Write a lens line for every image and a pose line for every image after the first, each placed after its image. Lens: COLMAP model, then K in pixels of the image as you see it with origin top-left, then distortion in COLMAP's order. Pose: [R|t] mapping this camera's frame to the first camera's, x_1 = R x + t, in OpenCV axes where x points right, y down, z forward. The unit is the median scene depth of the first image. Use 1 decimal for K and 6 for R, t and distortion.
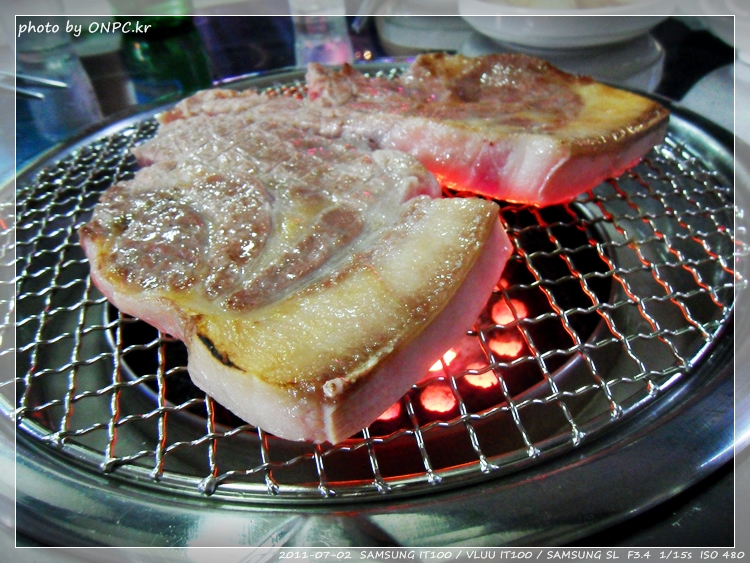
lens RADIAL K [[713.7, 0, 375.0], [0, 713.7, 281.5], [0, 0, 1]] dist [0.000349, 0.002389]
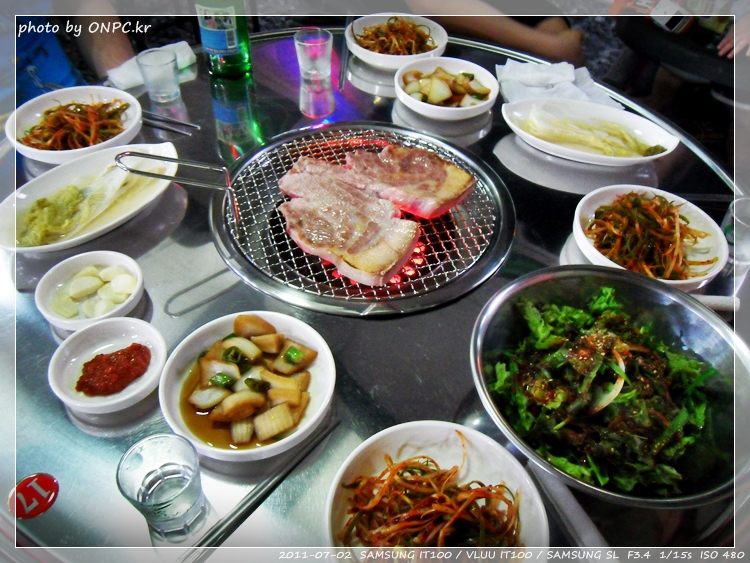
lens RADIAL K [[713.7, 0, 375.0], [0, 713.7, 281.5], [0, 0, 1]] dist [0.000349, 0.002389]
pose [[0.988733, 0.000274, 0.149688, -0.533247], [-0.022236, 0.989173, 0.145061, -0.305668], [-0.148027, -0.146755, 0.978034, -2.299278]]
